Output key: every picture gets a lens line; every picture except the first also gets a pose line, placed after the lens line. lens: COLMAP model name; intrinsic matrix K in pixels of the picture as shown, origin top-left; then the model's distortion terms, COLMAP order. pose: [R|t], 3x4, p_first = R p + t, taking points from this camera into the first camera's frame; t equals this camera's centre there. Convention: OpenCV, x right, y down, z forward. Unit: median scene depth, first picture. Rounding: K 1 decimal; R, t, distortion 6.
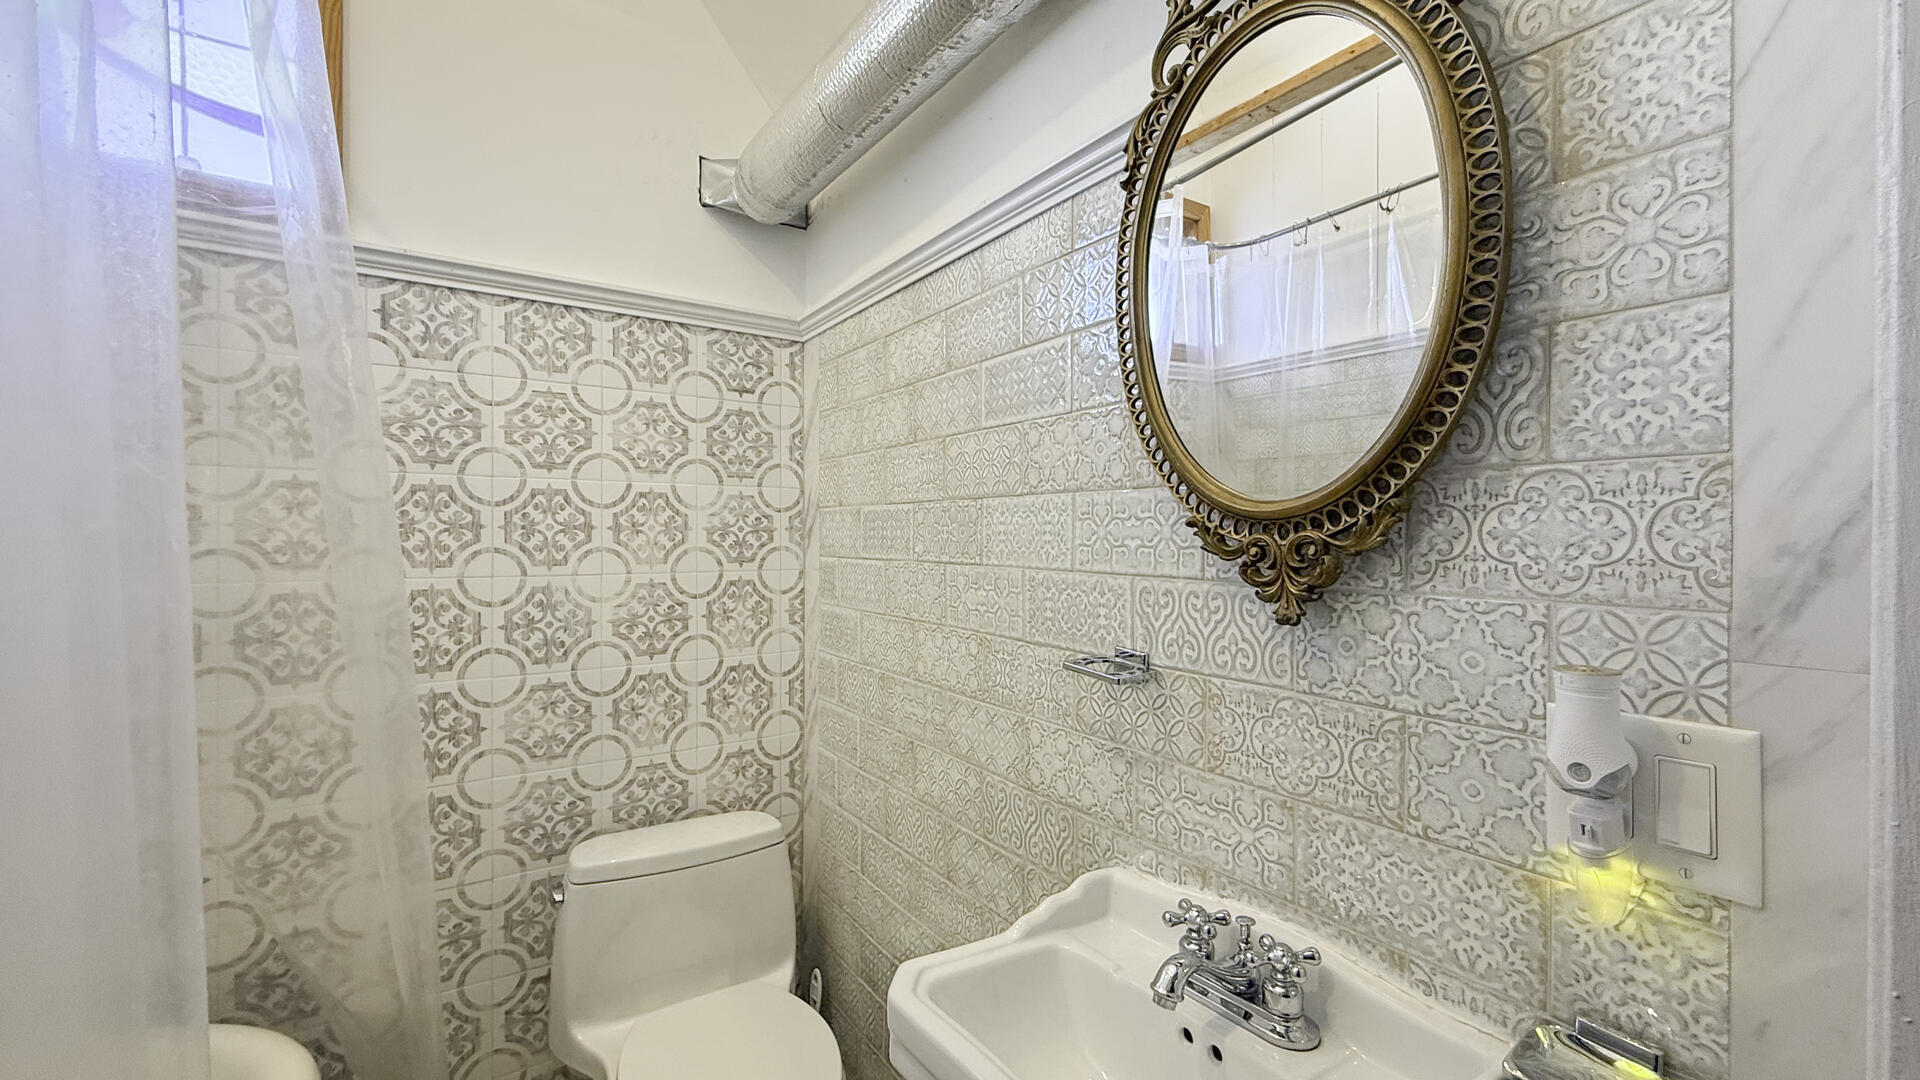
lens RADIAL K [[775.8, 0, 962.4], [0, 775.8, 541.8], [0, 0, 1]] dist [0.001822, -0.003645]
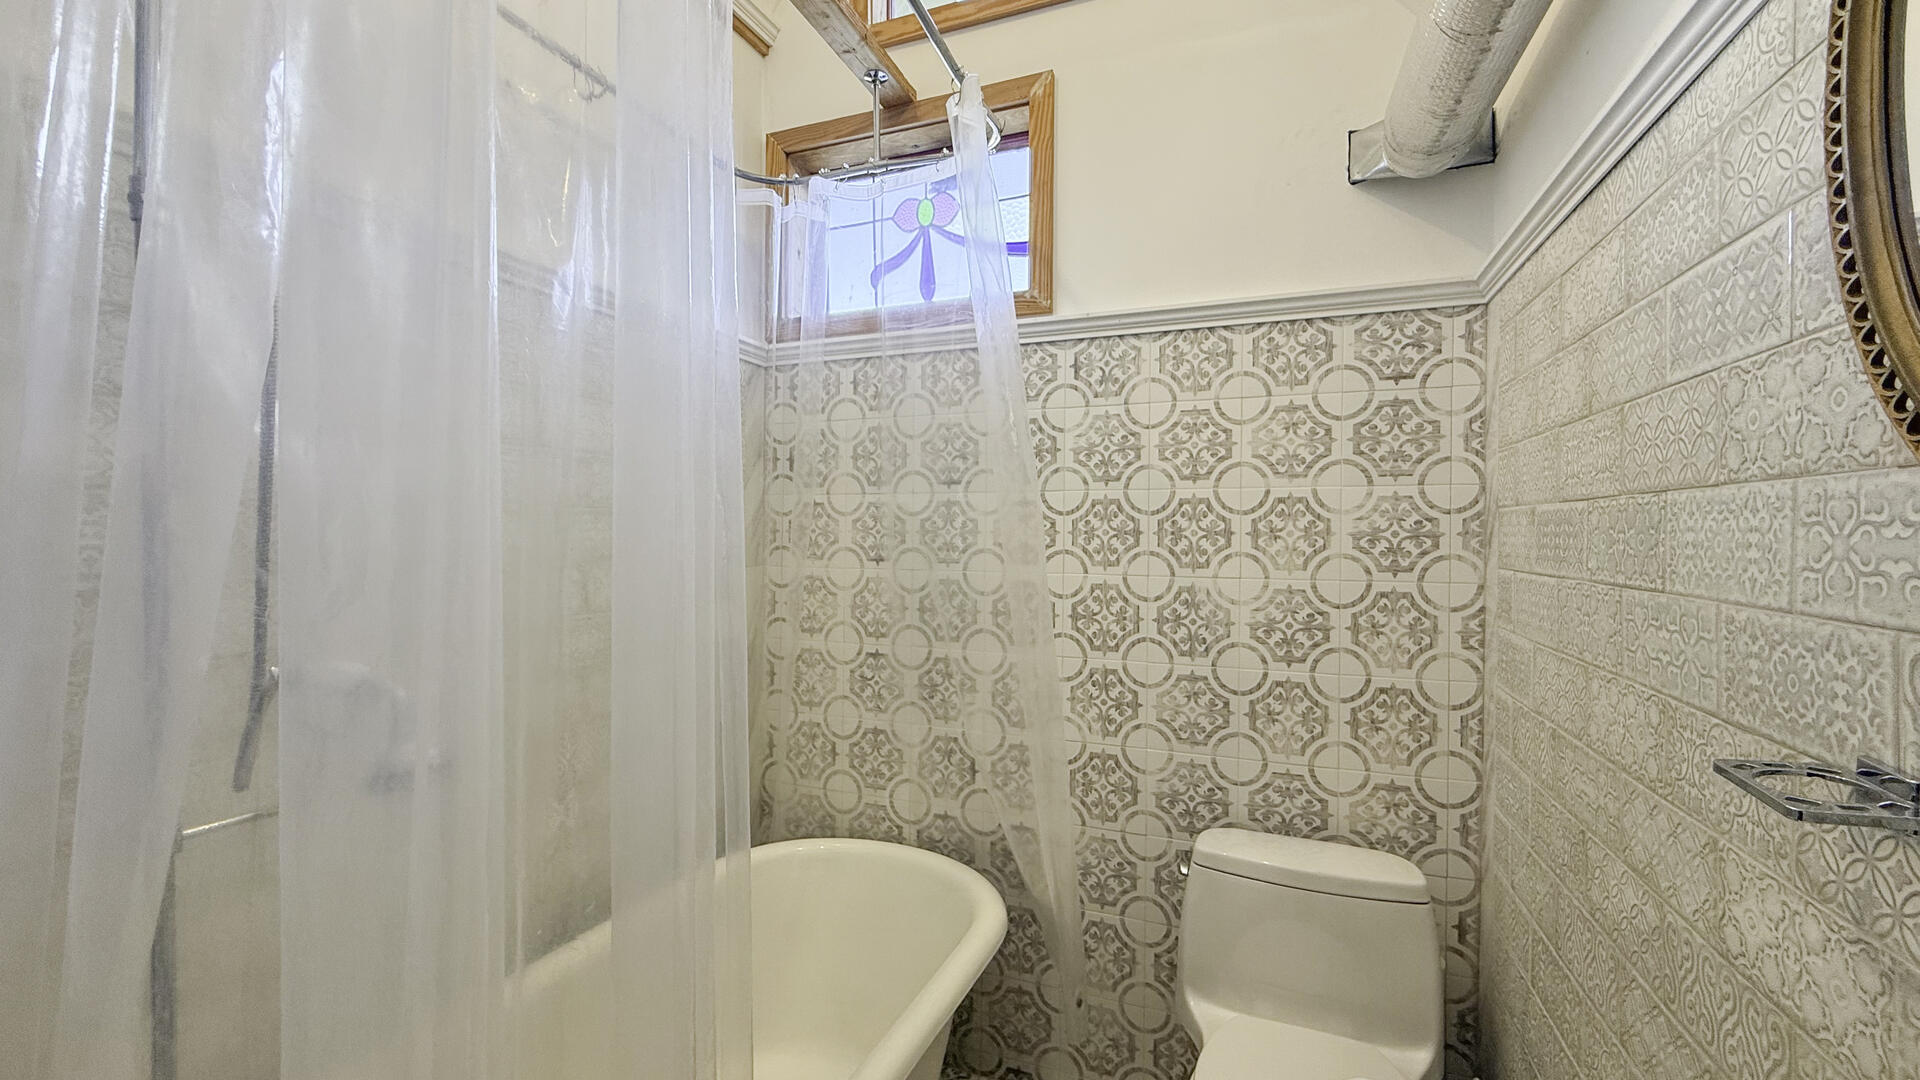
lens RADIAL K [[775.8, 0, 962.4], [0, 775.8, 541.8], [0, 0, 1]] dist [0.001822, -0.003645]
pose [[0.564189, 0.009143, -0.825595, 0.185872], [-0.008652, 0.999949, 0.005161, -0.009080], [0.825600, 0.004231, 0.564239, 0.107010]]
